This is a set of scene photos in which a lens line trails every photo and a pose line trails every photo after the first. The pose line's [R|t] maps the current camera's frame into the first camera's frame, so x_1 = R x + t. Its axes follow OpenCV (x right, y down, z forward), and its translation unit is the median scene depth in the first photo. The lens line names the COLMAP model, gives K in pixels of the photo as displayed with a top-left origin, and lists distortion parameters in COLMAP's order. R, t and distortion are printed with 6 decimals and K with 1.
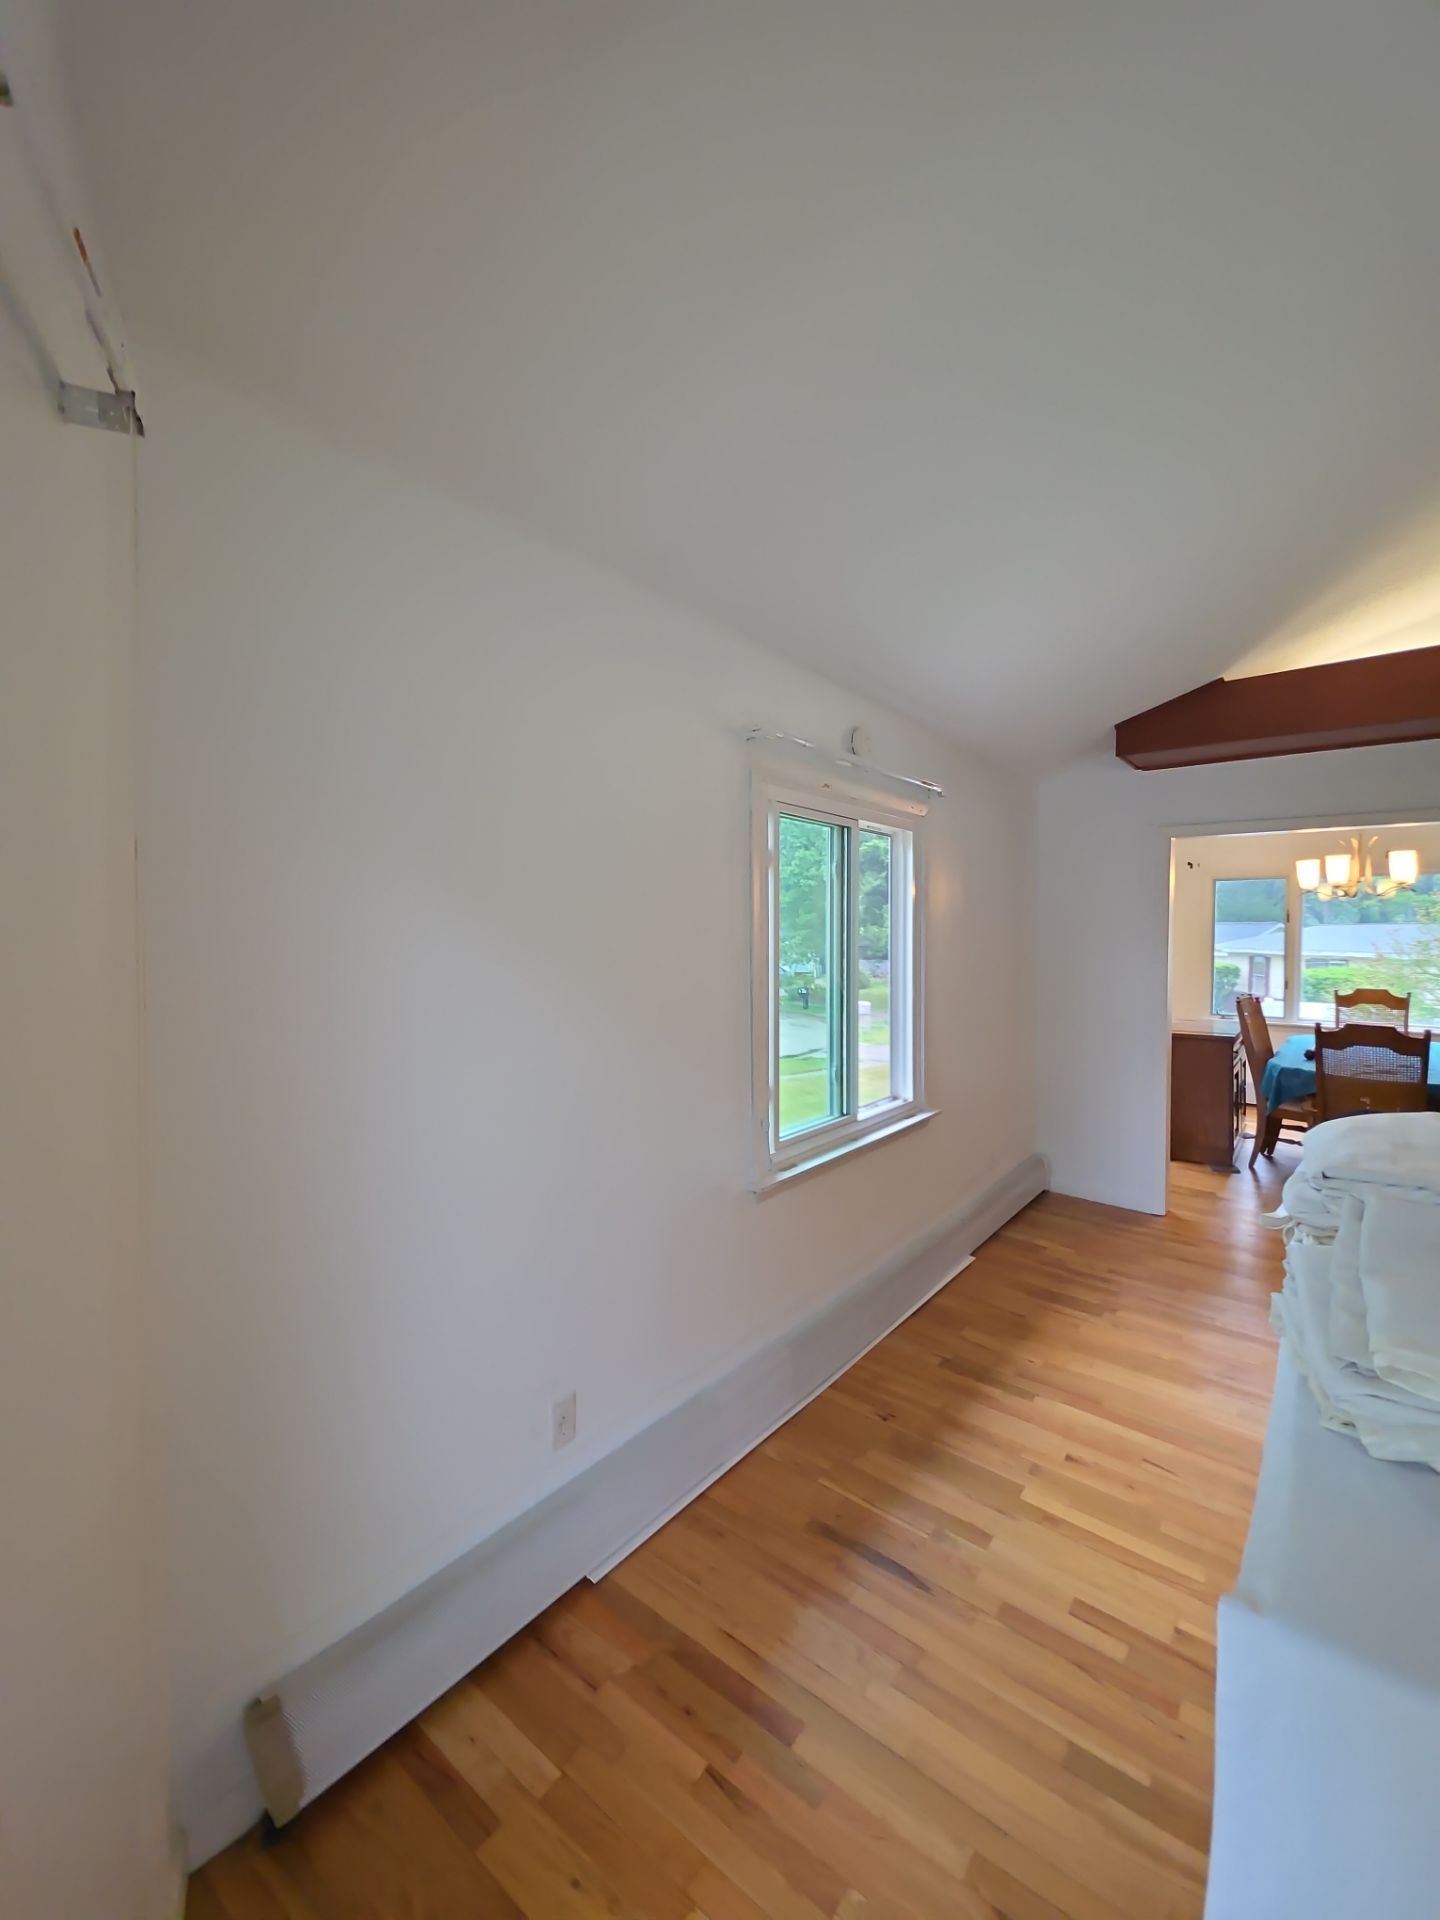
lens RADIAL K [[763.1, 0, 708.8], [0, 763.1, 955.5], [0, 0, 1]] dist [0.002901, -0.000578]
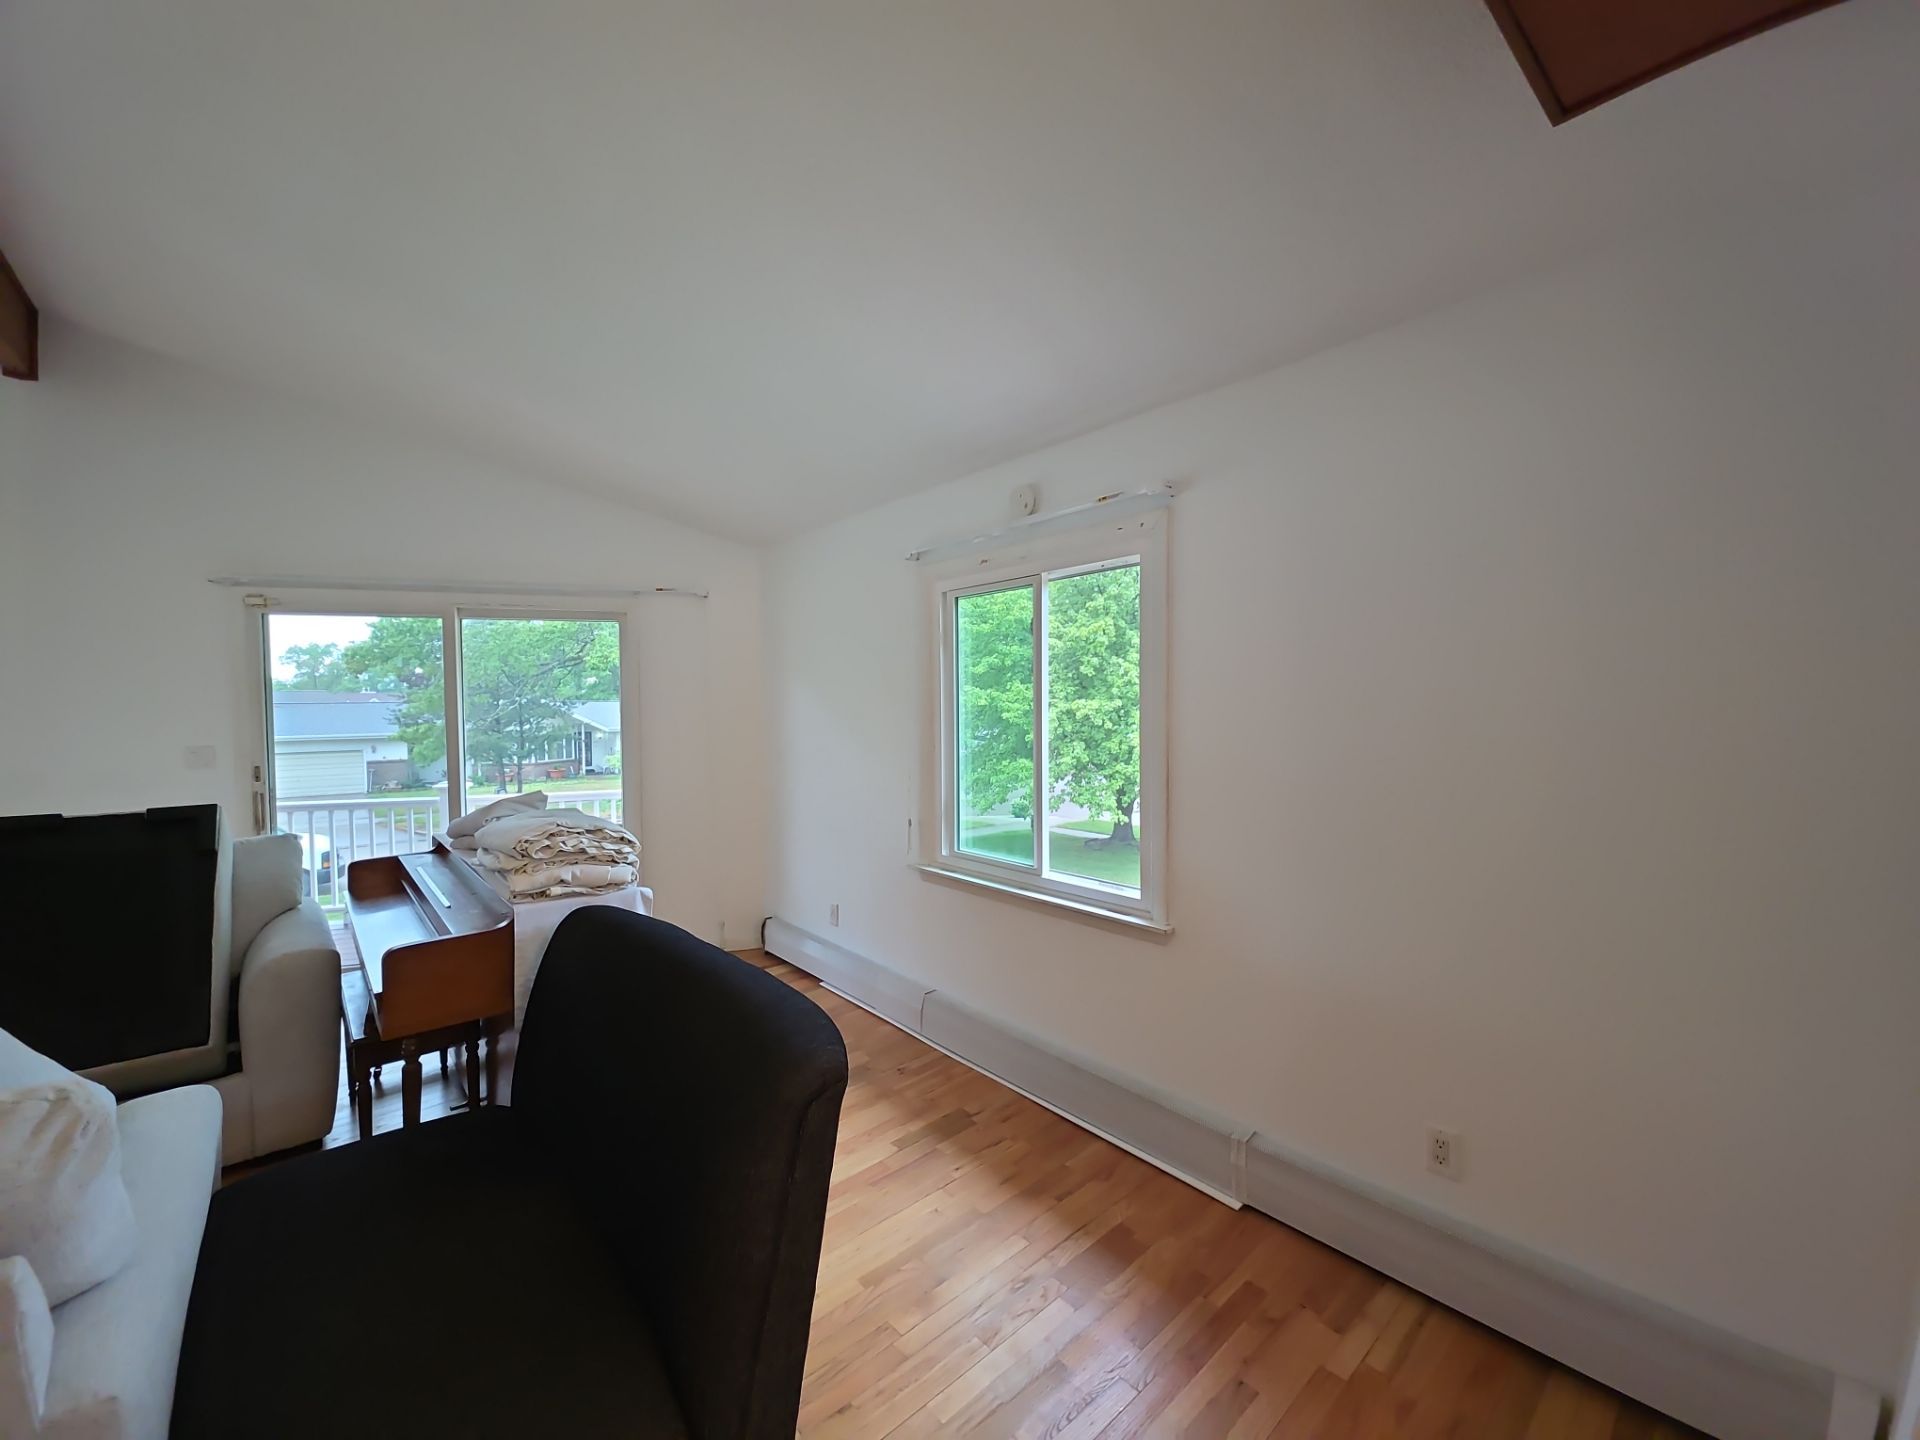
lens RADIAL K [[763.1, 0, 960.5], [0, 763.1, 729.8], [0, 0, 1]] dist [0.002901, -0.000578]
pose [[-0.143677, 0.045738, -0.988567, 1.076163], [-0.028602, 0.998322, 0.050346, -0.026812], [0.989211, 0.035509, -0.142128, 0.925252]]
